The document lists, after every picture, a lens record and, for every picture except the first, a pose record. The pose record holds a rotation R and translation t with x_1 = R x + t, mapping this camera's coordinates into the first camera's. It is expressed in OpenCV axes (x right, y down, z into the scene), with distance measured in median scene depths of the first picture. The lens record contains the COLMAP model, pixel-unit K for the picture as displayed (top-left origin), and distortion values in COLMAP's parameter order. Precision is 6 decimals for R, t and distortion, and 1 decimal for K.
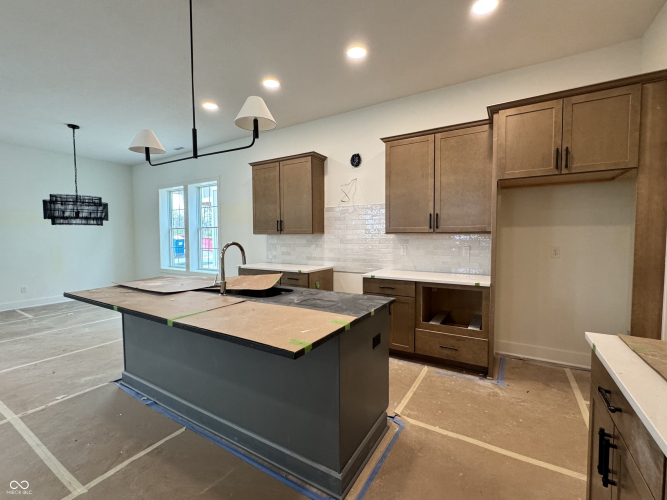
lens RADIAL K [[294.0, 0, 333.3], [0, 294.0, 249.7], [0, 0, 1]] dist [-0.009364, 0.002593]
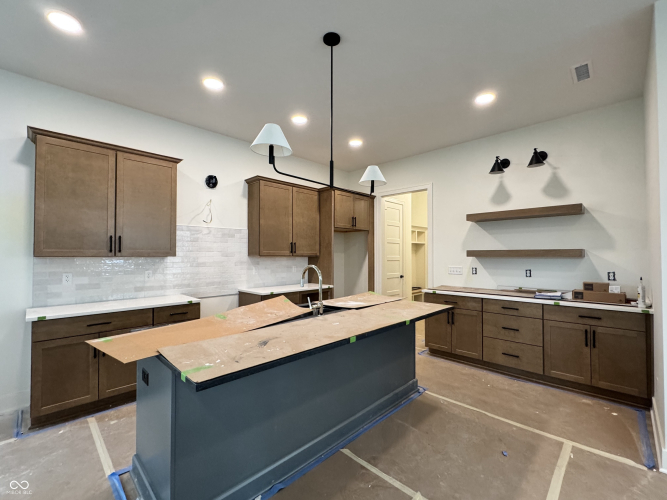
lens RADIAL K [[294.0, 0, 333.2], [0, 294.0, 250.7], [0, 0, 1]] dist [-0.009364, 0.002593]
pose [[0.232028, 0.019854, 0.972506, -0.766733], [0.047042, 0.998393, -0.031607, -0.023668], [-0.971571, 0.053082, 0.230721, 0.384837]]
